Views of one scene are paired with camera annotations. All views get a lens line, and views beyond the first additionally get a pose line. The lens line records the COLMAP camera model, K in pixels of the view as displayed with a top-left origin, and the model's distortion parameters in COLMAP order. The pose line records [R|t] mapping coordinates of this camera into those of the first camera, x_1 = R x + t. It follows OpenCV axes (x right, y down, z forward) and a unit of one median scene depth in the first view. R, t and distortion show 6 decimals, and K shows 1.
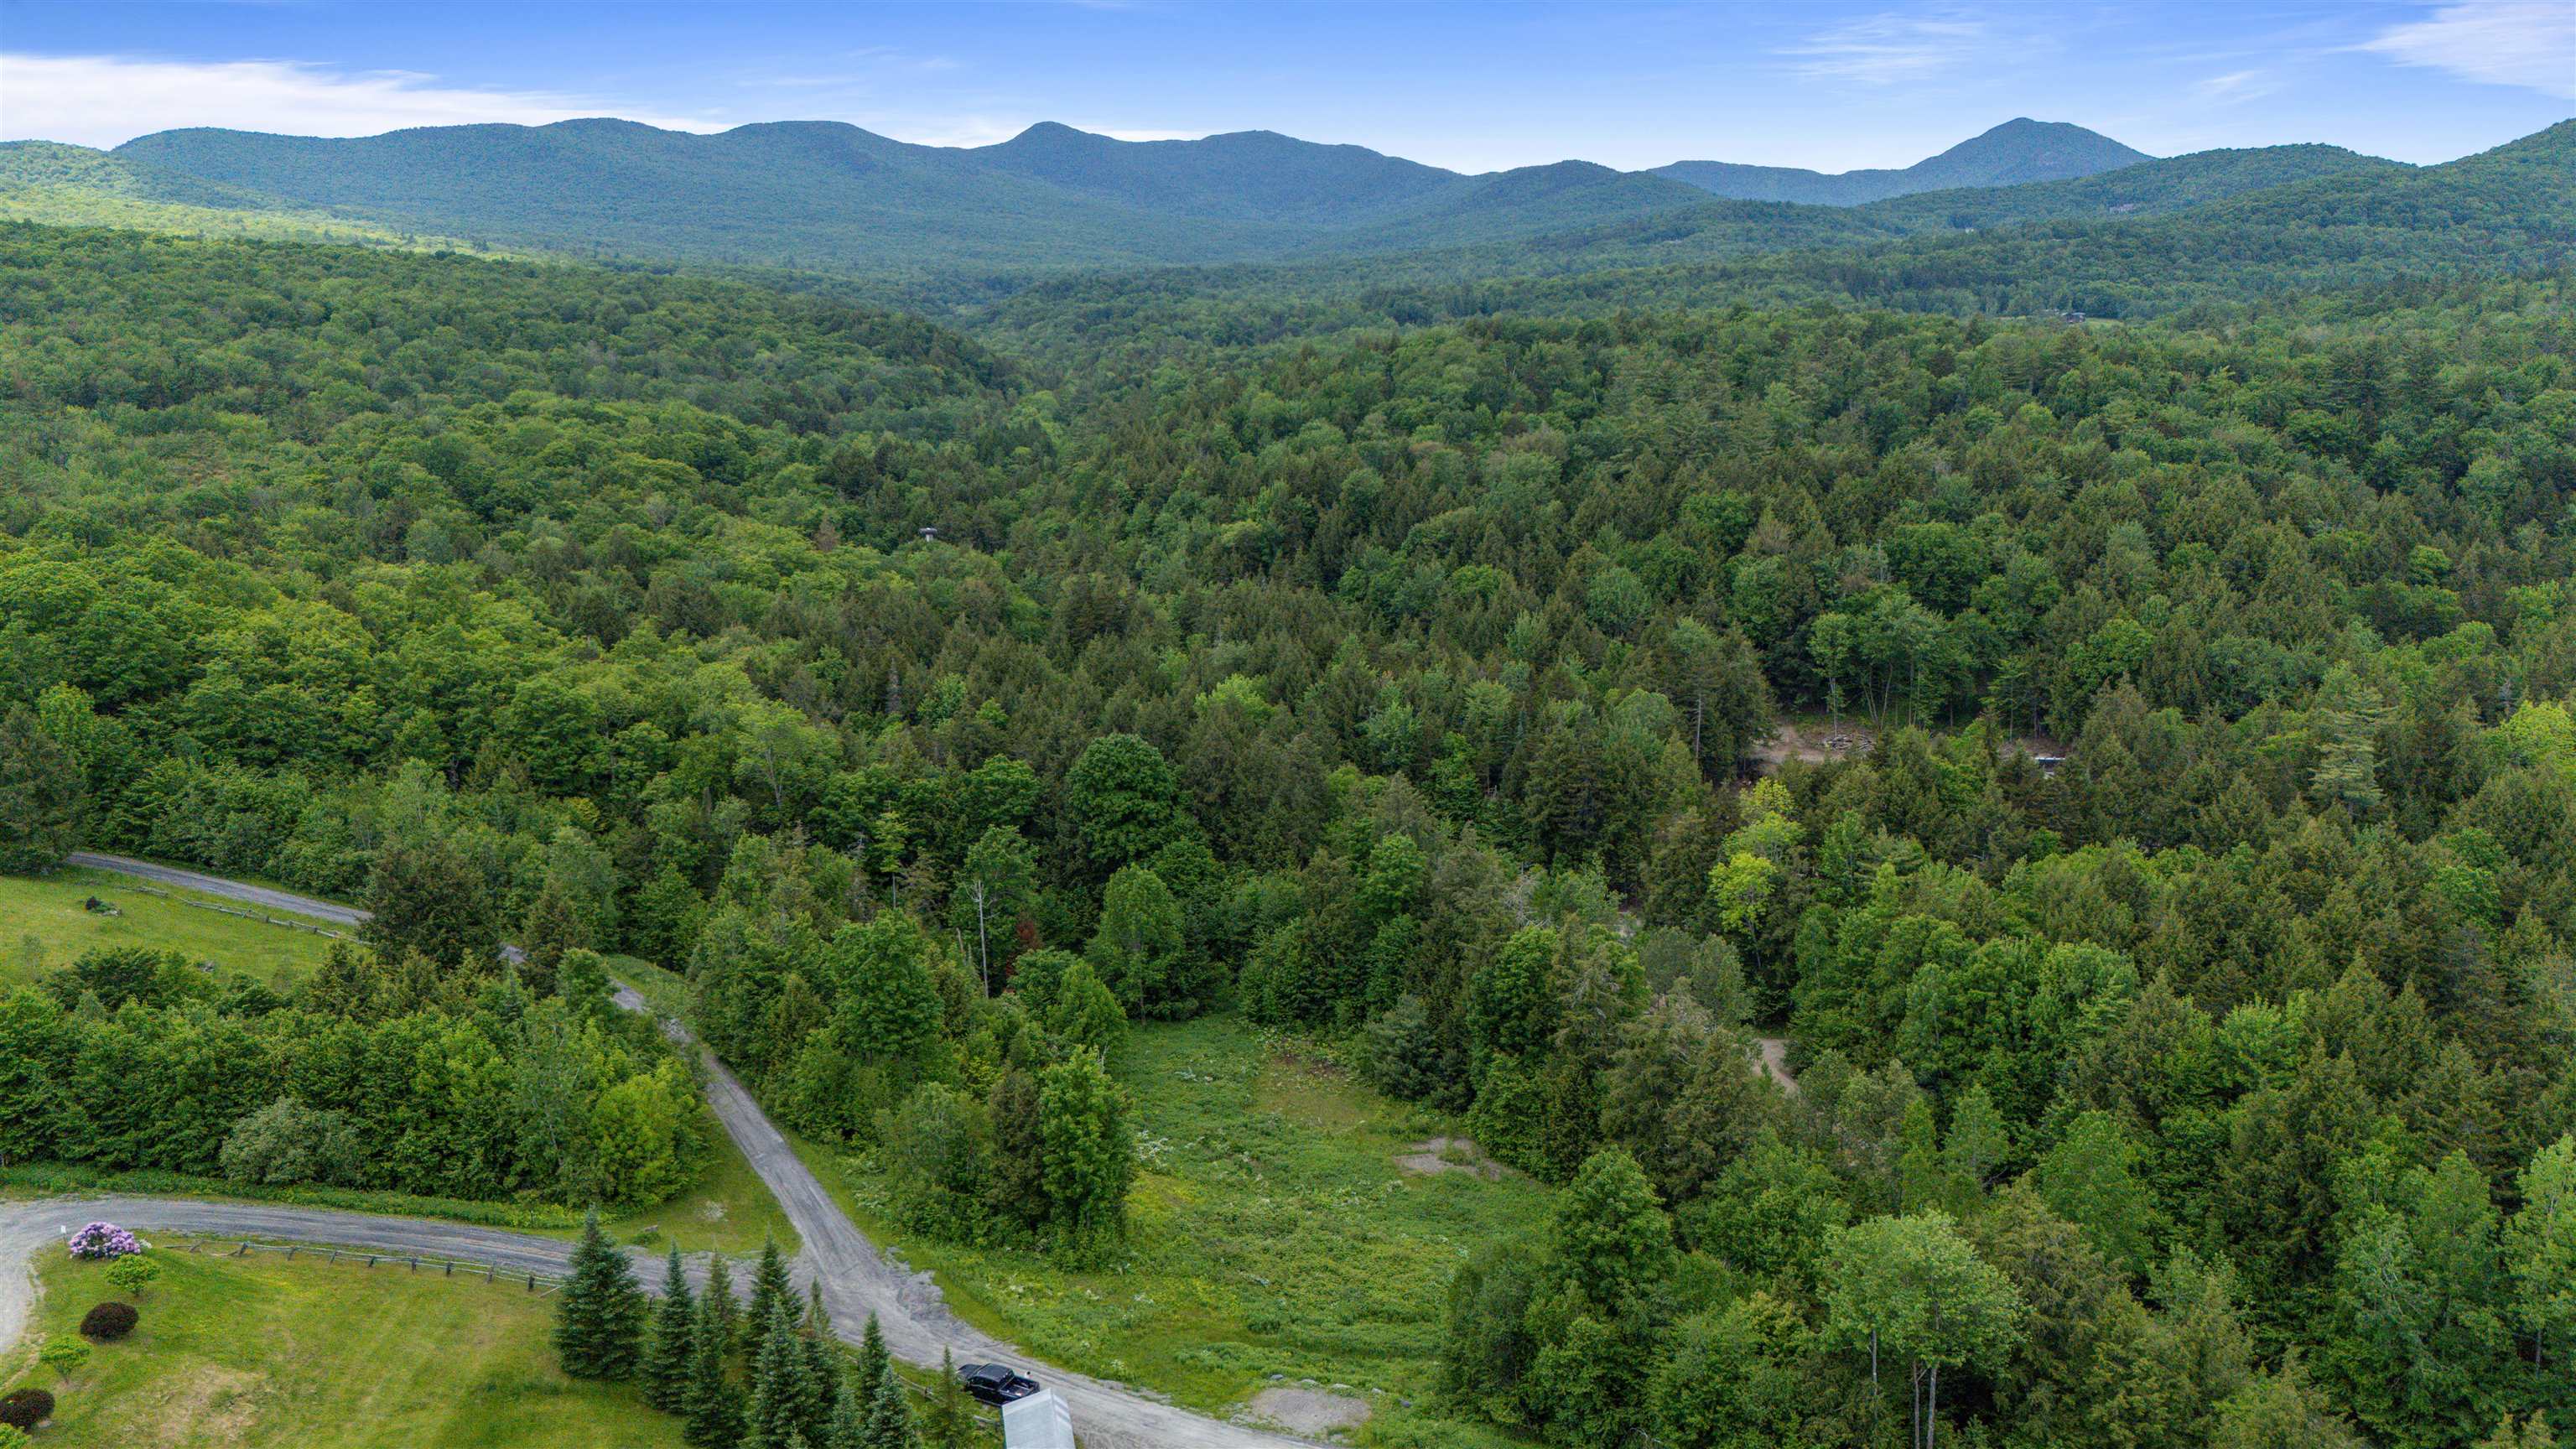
lens RADIAL K [[1931.2, 0, 1288.0], [0, 1931.2, 724.5], [0, 0, 1]] dist [0.094623, -0.105942]
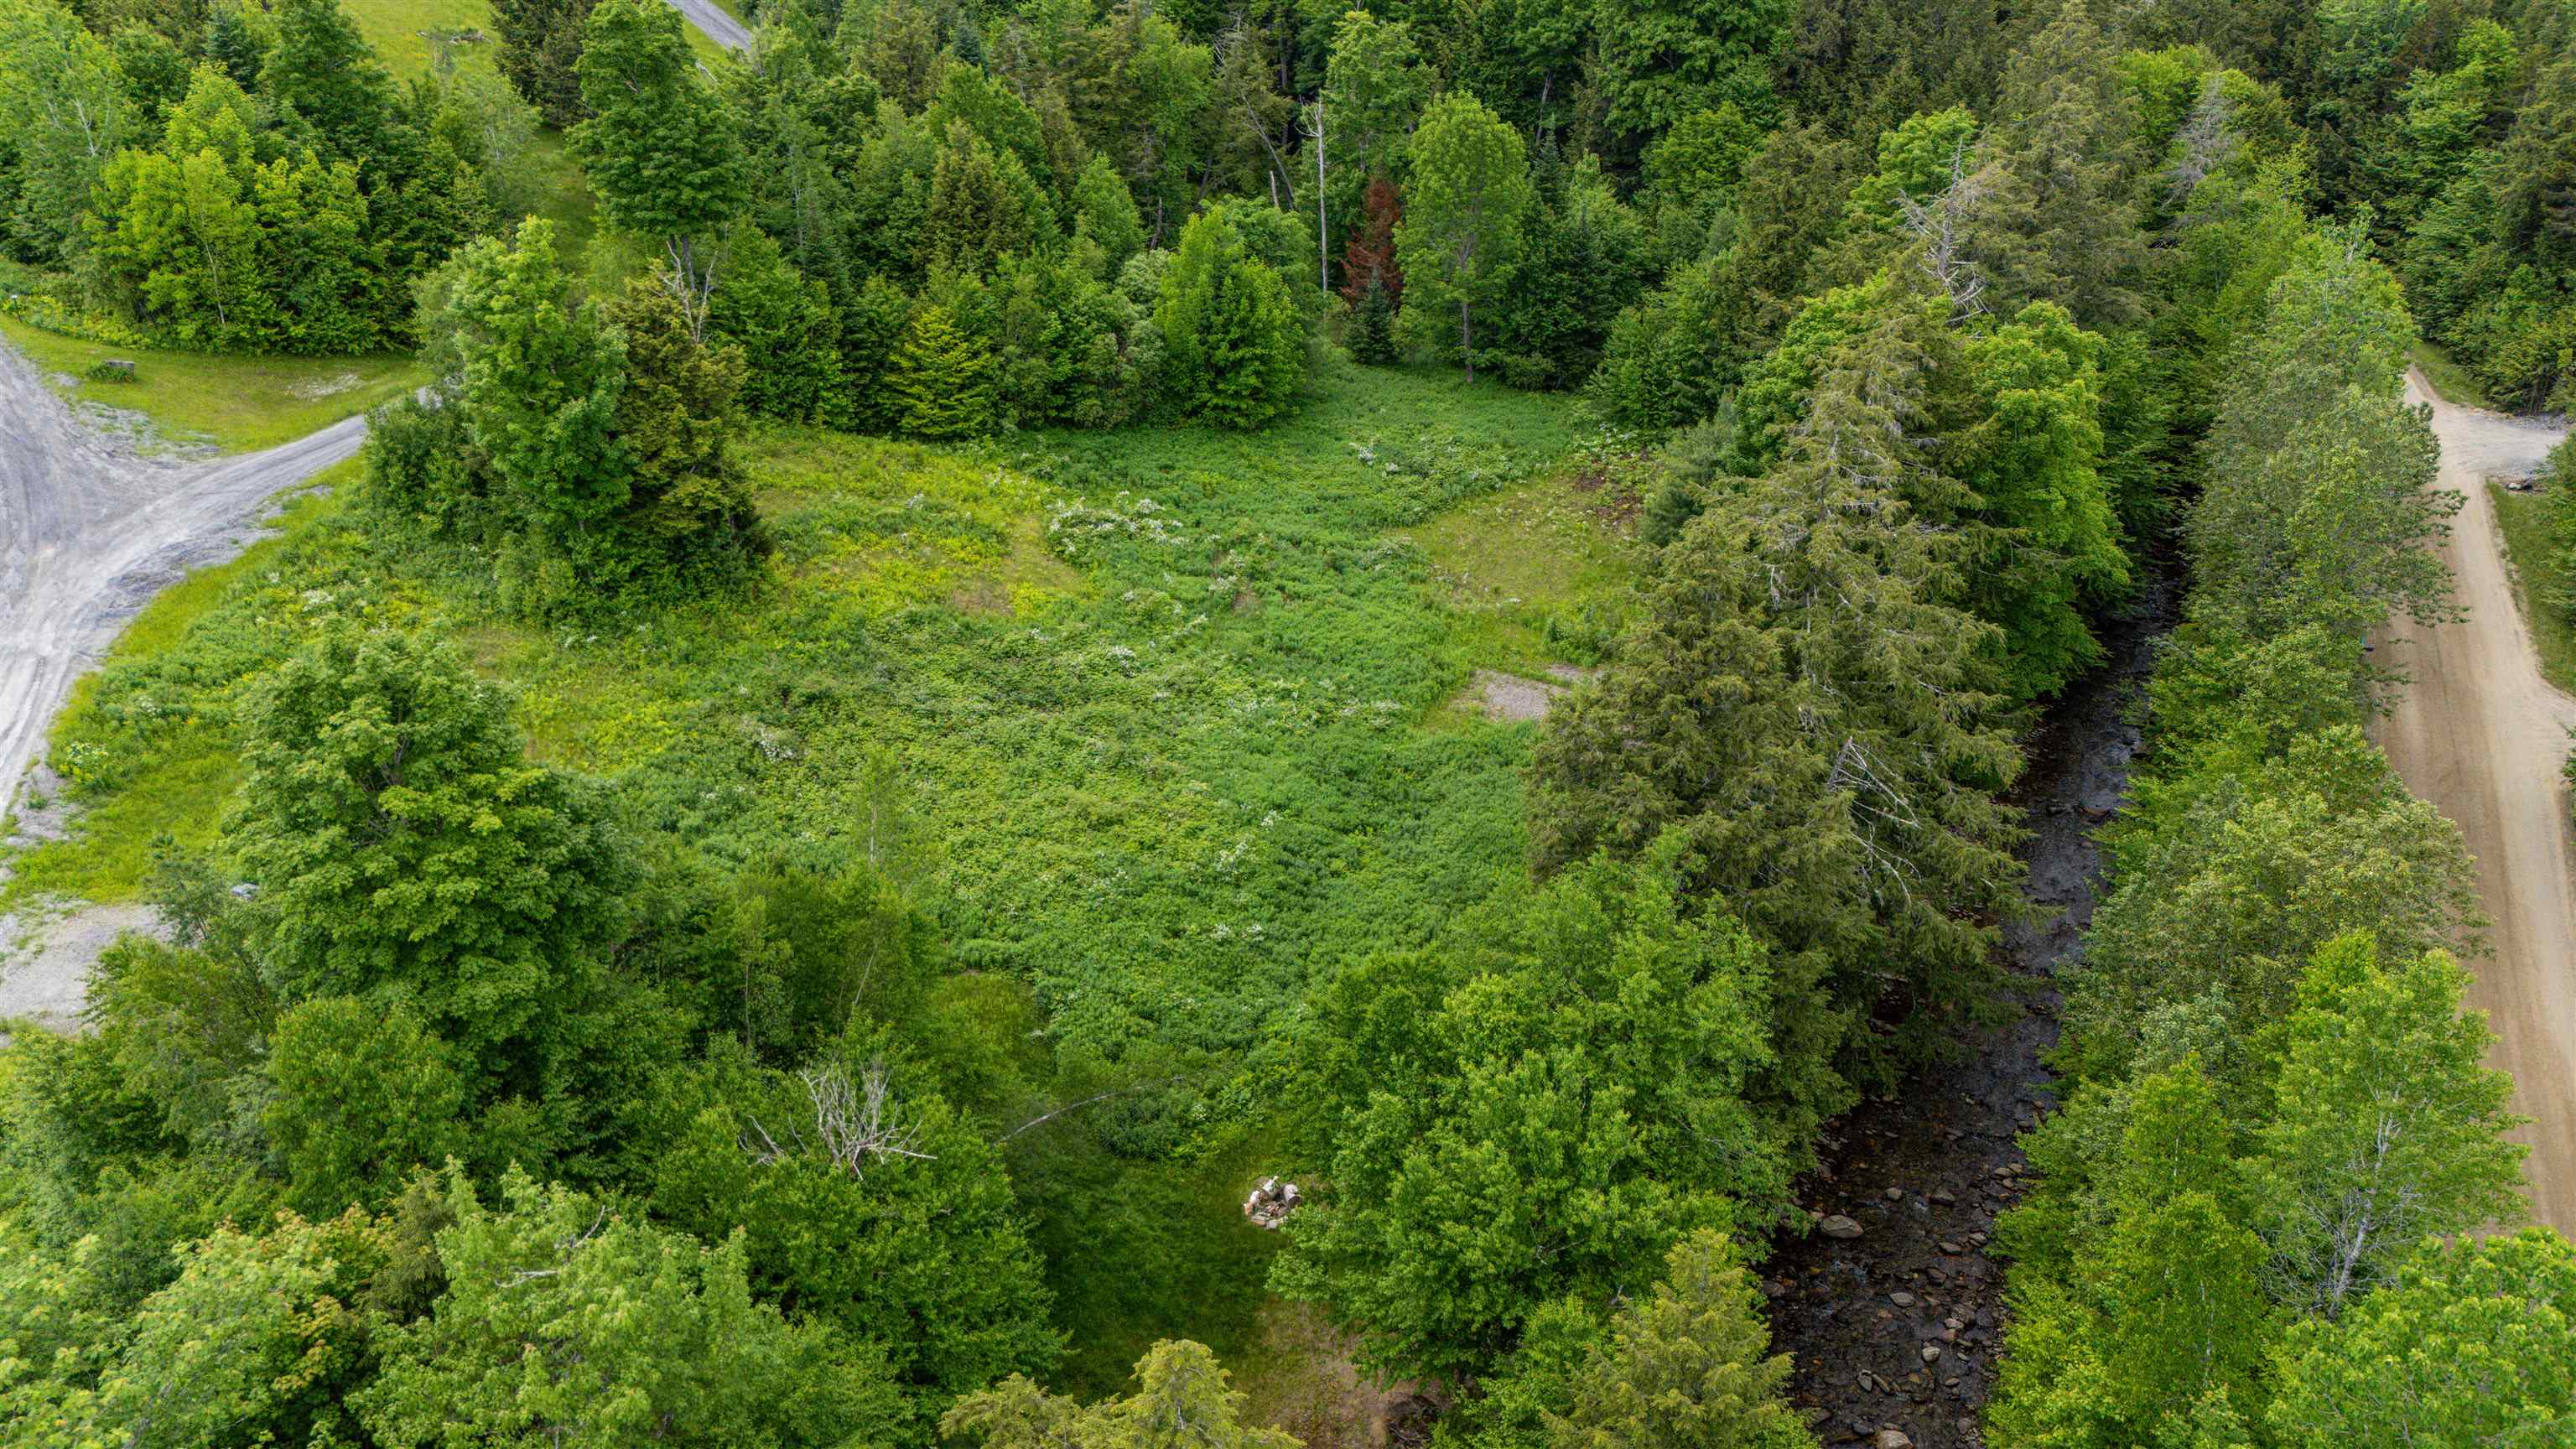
lens RADIAL K [[1884.0, 0, 1291.3], [0, 1884.0, 727.8], [0, 0, 1]] dist [0.104019, -0.107246]
pose [[0.735002, 0.324489, -0.595381, 0.249829], [-0.138199, 0.931317, 0.336970, 0.057323], [0.663832, -0.165393, 0.729364, 0.466997]]
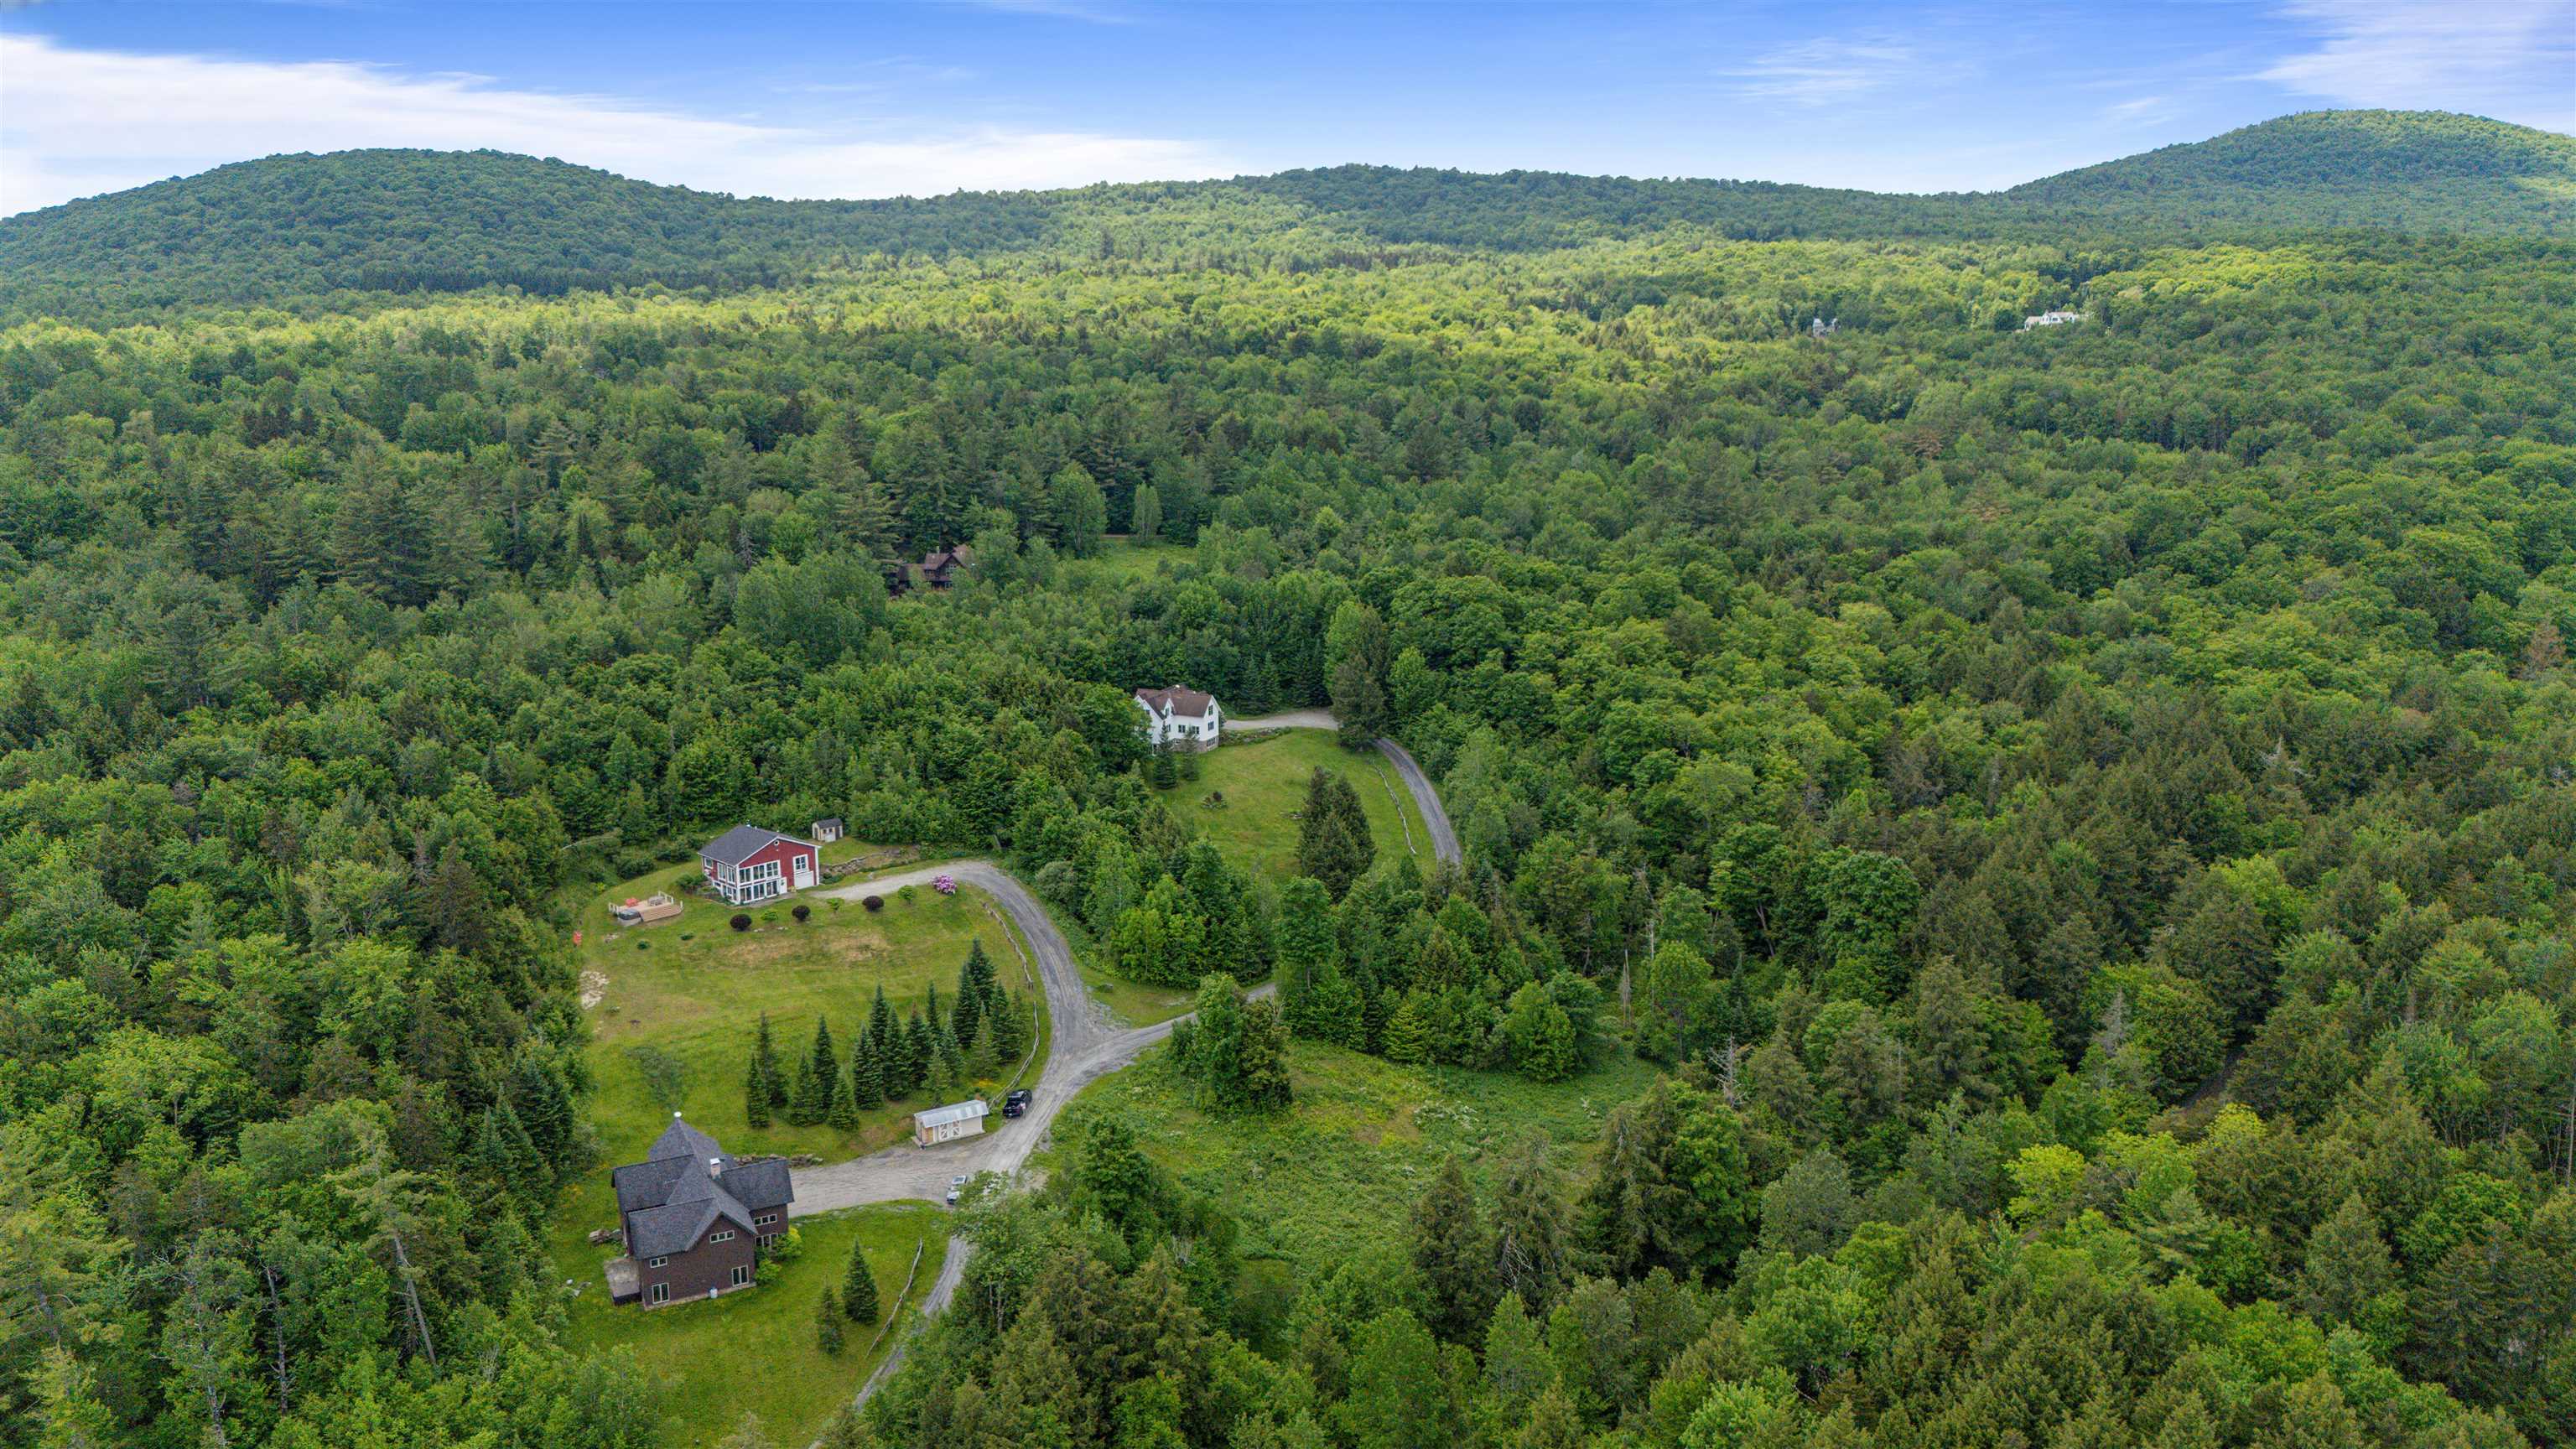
lens RADIAL K [[1887.9, 0, 1286.6], [0, 1887.9, 730.9], [0, 0, 1]] dist [0.080739, -0.088095]
pose [[0.323844, 0.209281, -0.922674, 0.799610], [-0.184128, 0.970523, 0.155508, -0.171061], [0.928021, 0.119530, 0.352832, 0.309288]]
